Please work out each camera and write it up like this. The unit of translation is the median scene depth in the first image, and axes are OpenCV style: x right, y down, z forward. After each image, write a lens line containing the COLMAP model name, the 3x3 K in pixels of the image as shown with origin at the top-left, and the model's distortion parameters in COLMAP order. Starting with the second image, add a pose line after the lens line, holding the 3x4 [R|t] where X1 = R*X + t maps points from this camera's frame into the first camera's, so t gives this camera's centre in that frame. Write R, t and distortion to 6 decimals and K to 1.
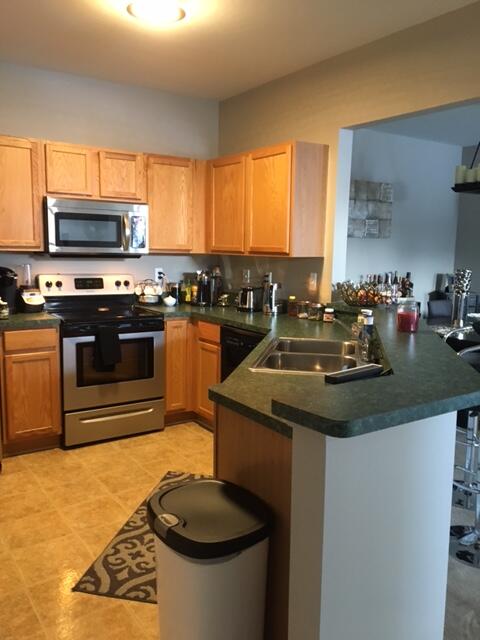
lens RADIAL K [[537.3, 0, 240.0], [0, 537.3, 320.9], [0, 0, 1]] dist [0.064473, -0.080711]
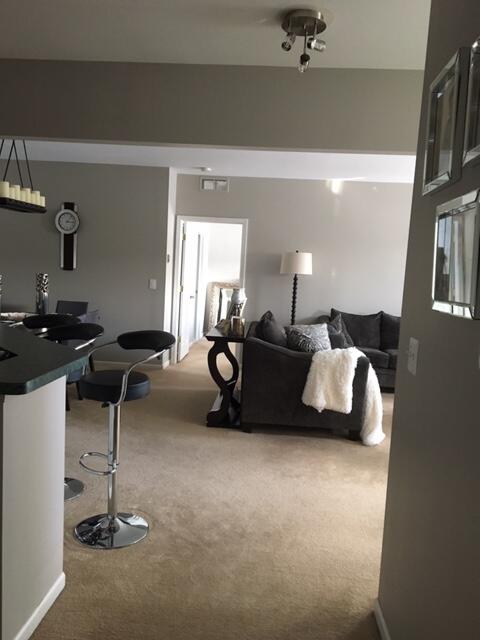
lens RADIAL K [[537.3, 0, 244.5], [0, 537.3, 323.7], [0, 0, 1]] dist [0.064473, -0.080711]
pose [[0.617975, -0.063551, 0.783625, -0.177041], [0.064025, 0.997485, 0.030404, 0.006734], [-0.783586, 0.031383, 0.620490, -0.113179]]
